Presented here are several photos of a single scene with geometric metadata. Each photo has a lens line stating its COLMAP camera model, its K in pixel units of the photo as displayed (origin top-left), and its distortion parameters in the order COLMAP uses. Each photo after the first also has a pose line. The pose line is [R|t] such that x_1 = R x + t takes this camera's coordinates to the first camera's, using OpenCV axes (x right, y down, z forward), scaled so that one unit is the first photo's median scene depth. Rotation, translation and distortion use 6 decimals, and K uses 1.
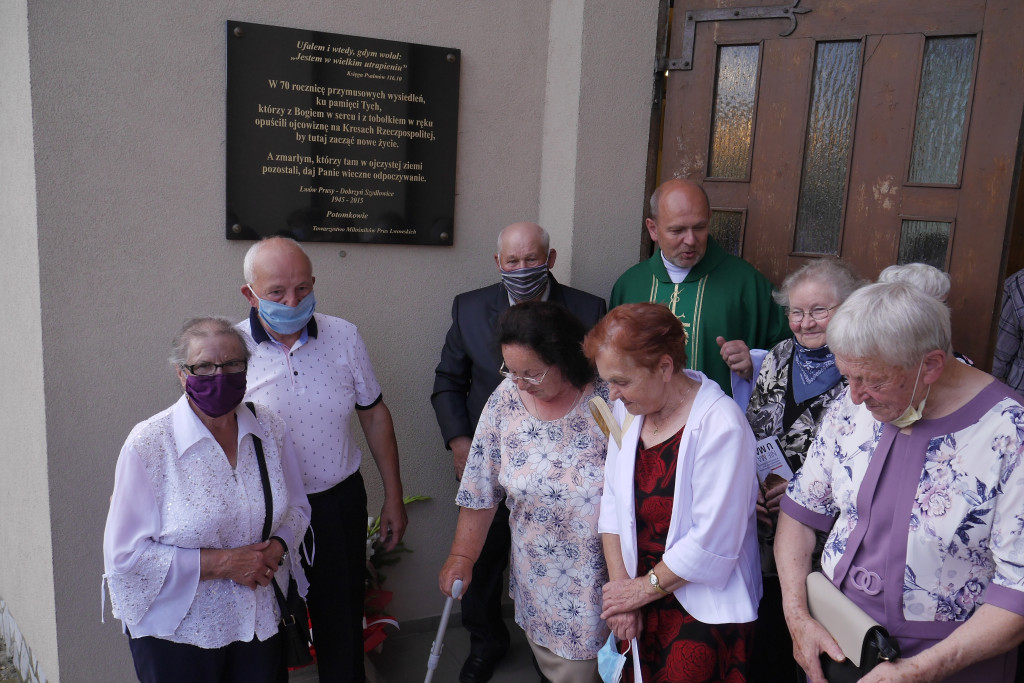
lens RADIAL K [[811.7, 0, 495.1], [0, 811.7, 345.3], [0, 0, 1]] dist [-0.043966, 0.005814]
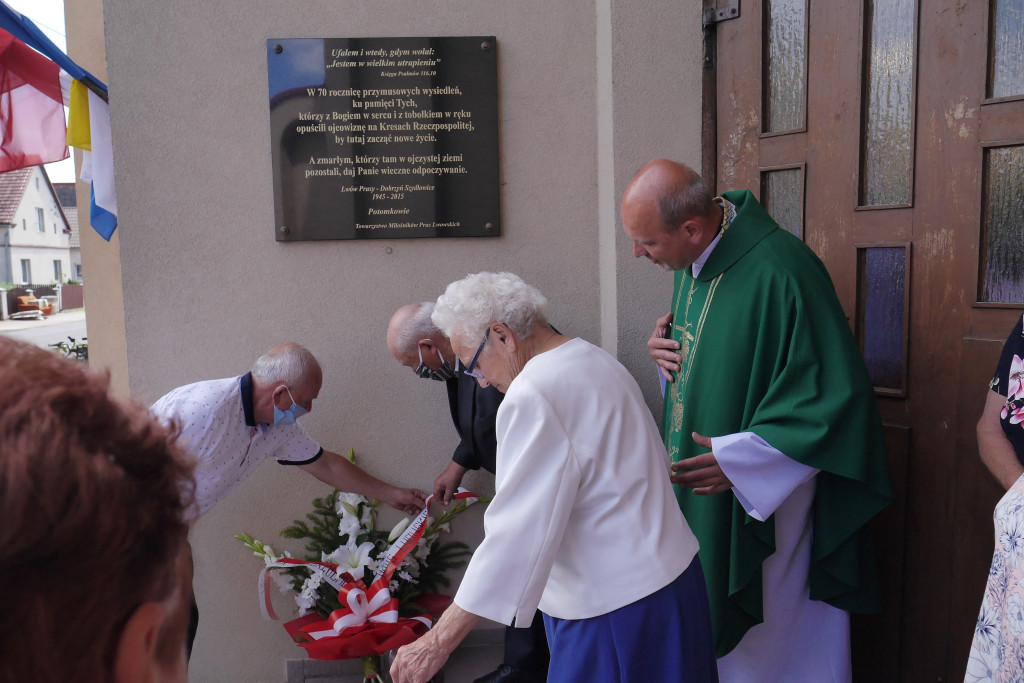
lens RADIAL K [[811.7, 0, 495.1], [0, 811.7, 345.3], [0, 0, 1]] dist [-0.043966, 0.005814]
pose [[0.937916, -0.031281, -0.345448, 0.293330], [0.010266, 0.997992, -0.062499, 0.073115], [0.346709, 0.055072, 0.936354, 0.102757]]
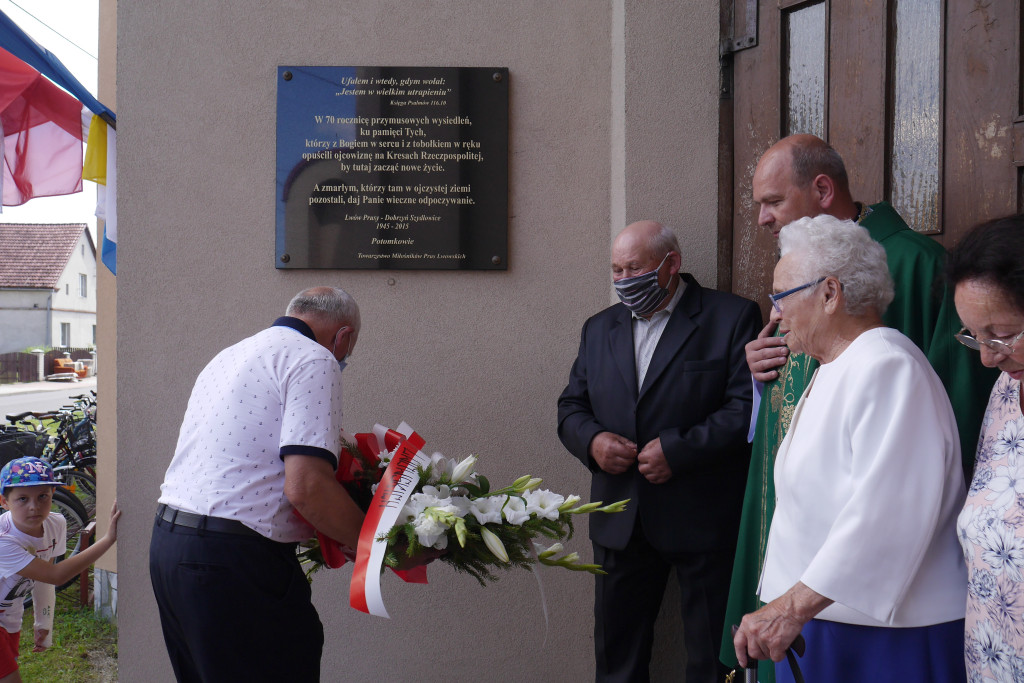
lens RADIAL K [[811.7, 0, 495.1], [0, 811.7, 345.3], [0, 0, 1]] dist [-0.043966, 0.005814]
pose [[0.926657, -0.036892, -0.374093, 0.301204], [-0.023526, 0.987530, -0.155665, 0.116095], [0.375171, 0.153049, 0.914233, 0.166202]]
